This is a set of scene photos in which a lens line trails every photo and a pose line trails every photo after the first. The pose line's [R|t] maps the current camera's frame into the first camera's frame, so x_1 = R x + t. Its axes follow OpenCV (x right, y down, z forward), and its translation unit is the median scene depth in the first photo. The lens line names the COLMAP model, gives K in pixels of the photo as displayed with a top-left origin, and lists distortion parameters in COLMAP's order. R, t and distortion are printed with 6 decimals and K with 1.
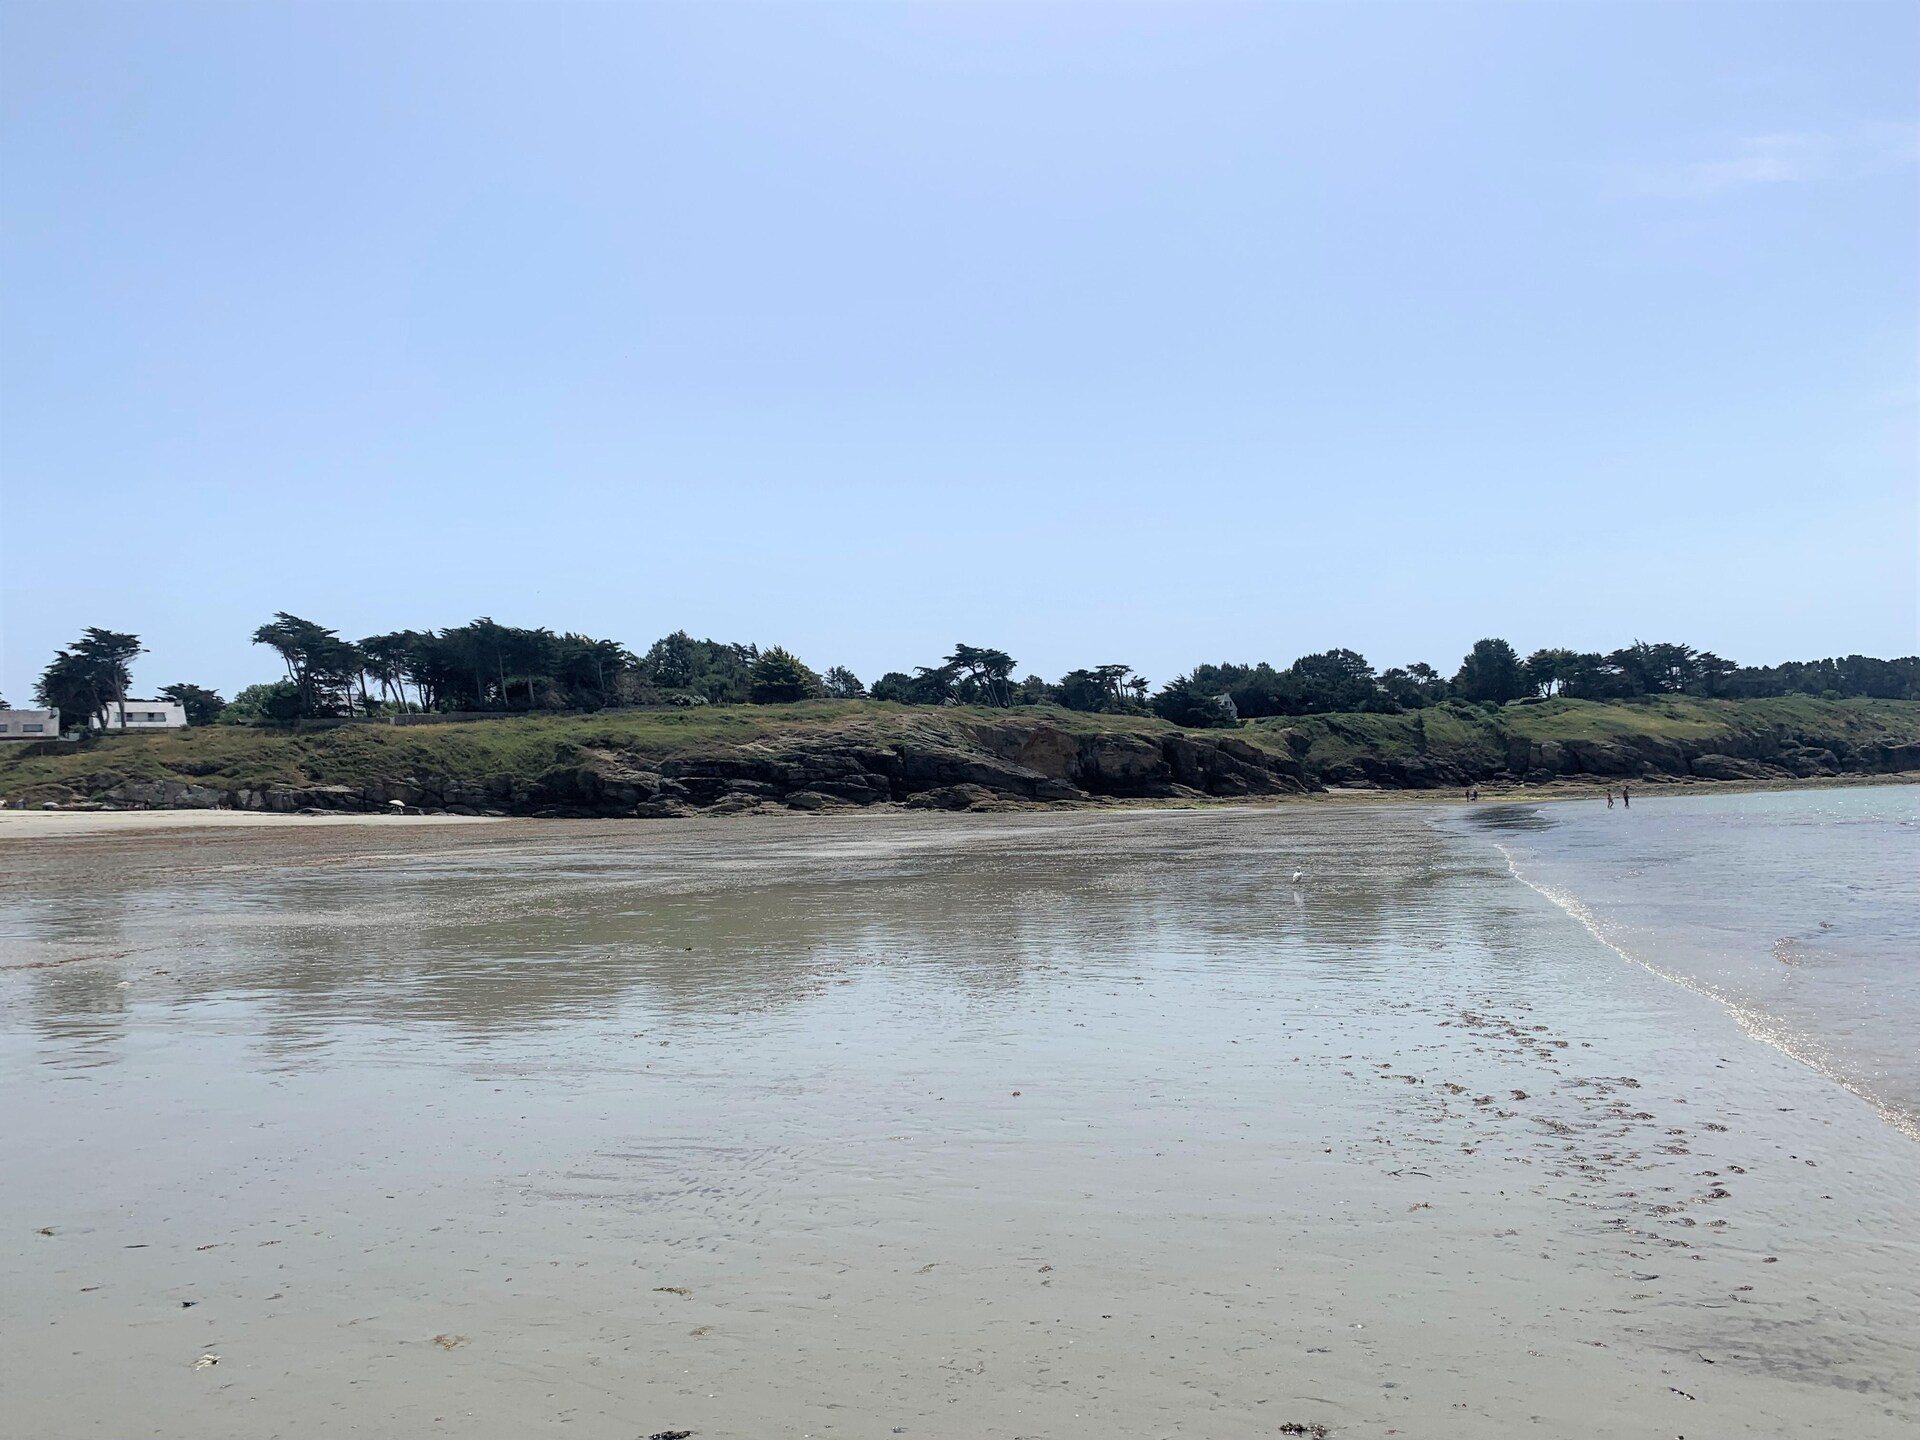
lens RADIAL K [[1265.2, 0, 969.6], [0, 1265.2, 707.4], [0, 0, 1]] dist [-0.123801, 0.067660]
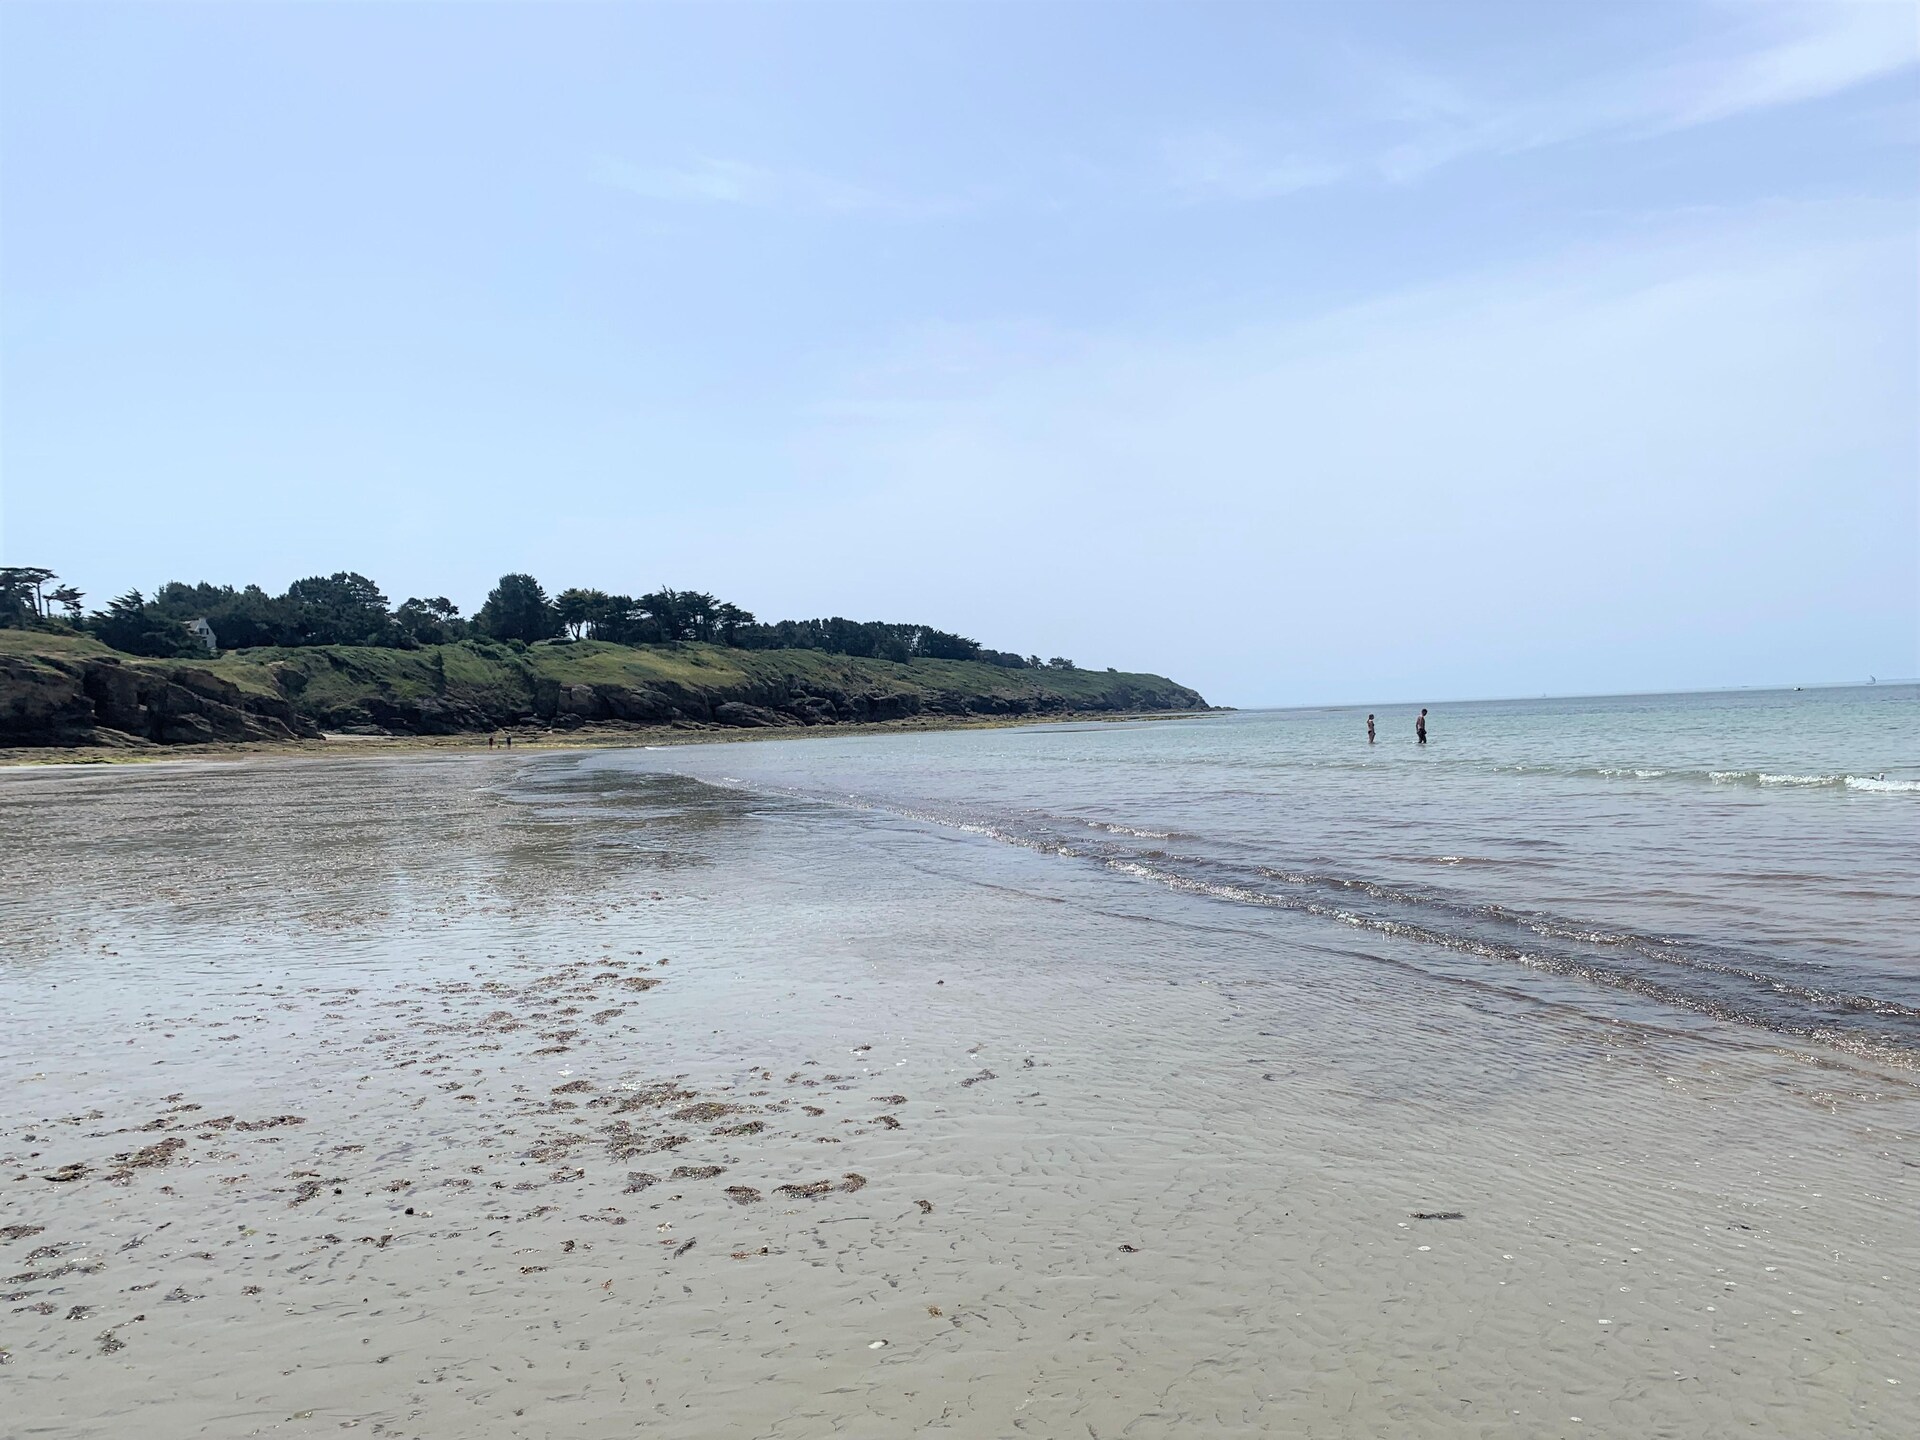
lens RADIAL K [[1265.2, 0, 969.6], [0, 1265.2, 707.4], [0, 0, 1]] dist [-0.123801, 0.067660]
pose [[0.727650, 0.010899, 0.685862, 0.031295], [-0.040325, 0.998824, 0.026909, 0.006521], [-0.684763, -0.047238, 0.727234, 0.097391]]
